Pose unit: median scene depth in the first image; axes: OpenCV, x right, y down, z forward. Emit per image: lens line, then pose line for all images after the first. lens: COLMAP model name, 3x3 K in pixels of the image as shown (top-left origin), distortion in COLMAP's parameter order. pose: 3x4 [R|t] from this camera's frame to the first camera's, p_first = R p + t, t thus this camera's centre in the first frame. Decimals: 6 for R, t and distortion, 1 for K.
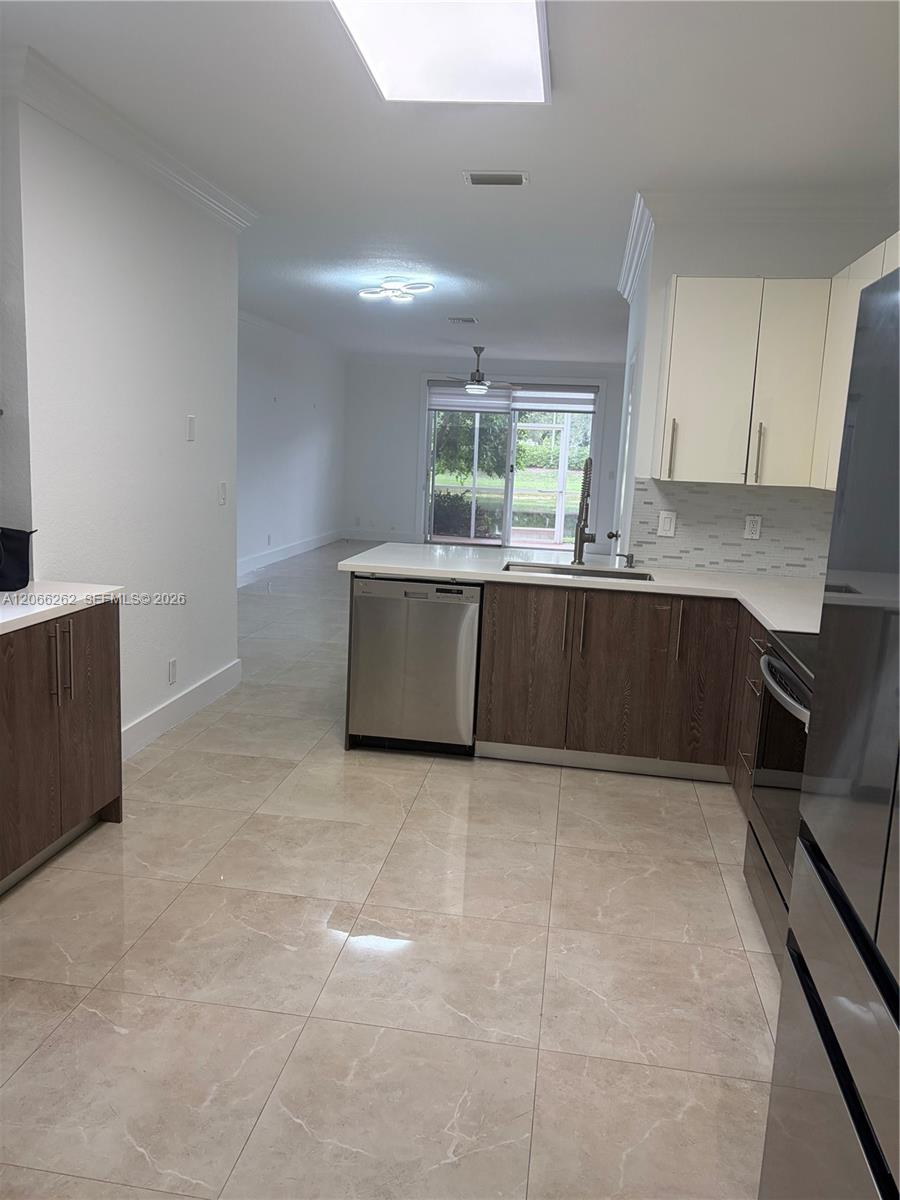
lens RADIAL K [[915.8, 0, 447.4], [0, 915.8, 606.0], [0, 0, 1]] dist [0.036361, -0.030992]
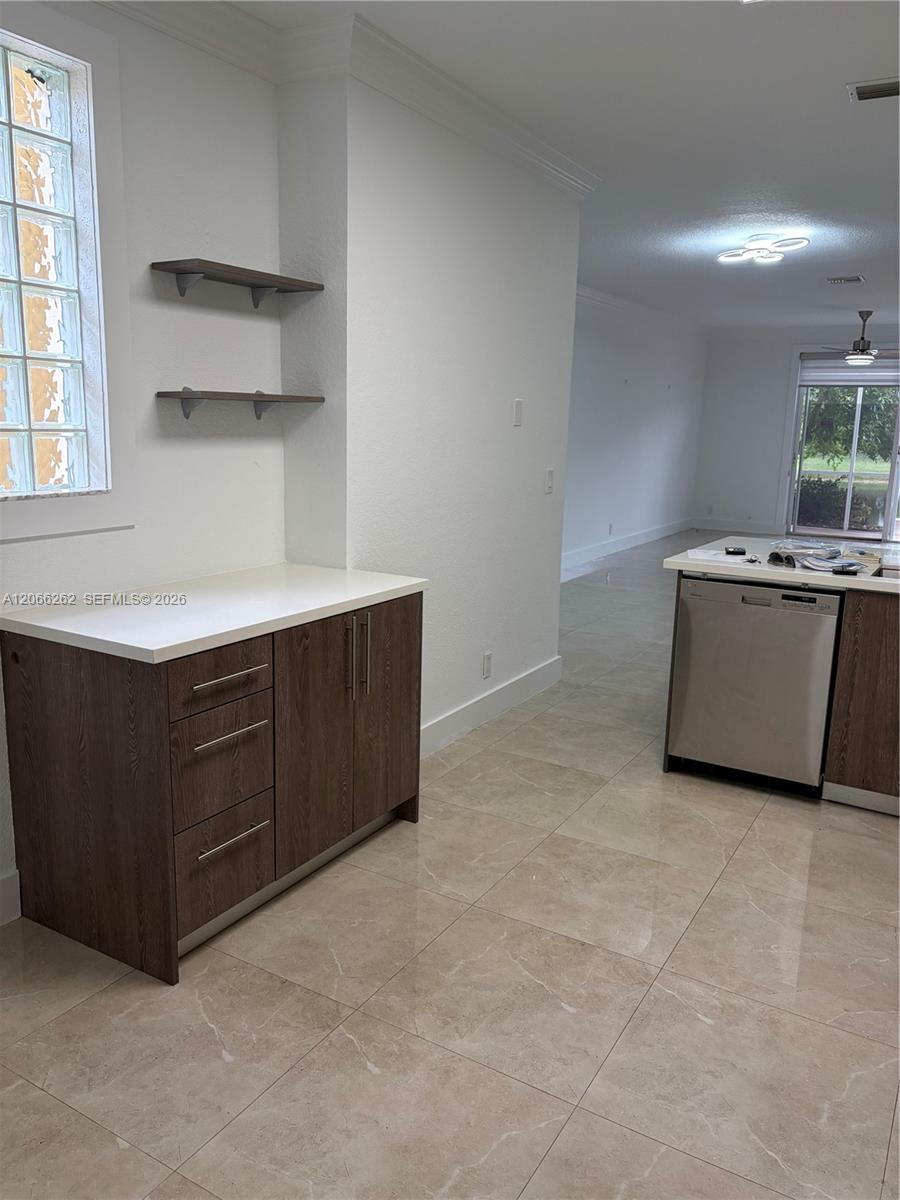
lens RADIAL K [[915.8, 0, 441.5], [0, 915.8, 599.2], [0, 0, 1]] dist [0.036361, -0.030992]
pose [[0.924710, 0.053436, -0.376902, 0.020306], [-0.050235, 0.998569, 0.018326, -0.018048], [0.377342, 0.001988, 0.926072, 0.121600]]
